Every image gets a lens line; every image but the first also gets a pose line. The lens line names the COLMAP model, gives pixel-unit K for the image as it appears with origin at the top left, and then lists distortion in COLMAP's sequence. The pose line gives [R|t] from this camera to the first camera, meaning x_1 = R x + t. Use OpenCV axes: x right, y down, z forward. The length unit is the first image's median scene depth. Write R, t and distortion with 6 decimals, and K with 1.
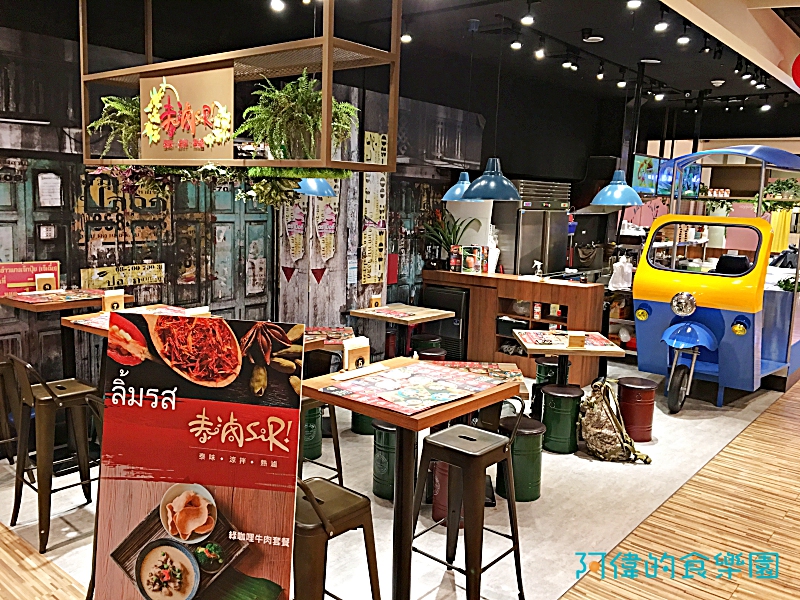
lens RADIAL K [[679.5, 0, 400.0], [0, 679.5, 300.0], [0, 0, 1]] dist [0.071265, -0.130740]
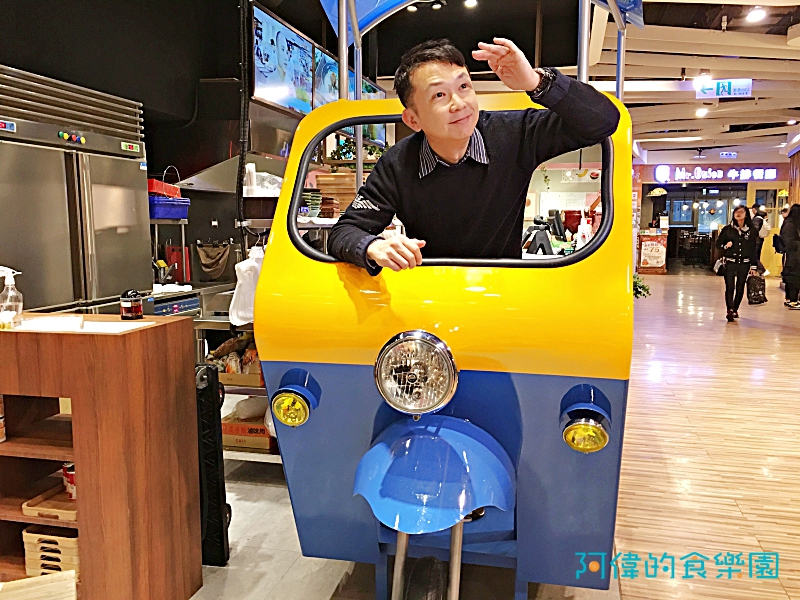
lens RADIAL K [[679.5, 0, 400.0], [0, 679.5, 300.0], [0, 0, 1]] dist [0.071265, -0.130740]
pose [[0.898598, -0.086410, 0.430181, 0.217836], [0.098841, 0.995081, -0.006588, -0.017131], [-0.427495, 0.048439, 0.902719, 0.564243]]
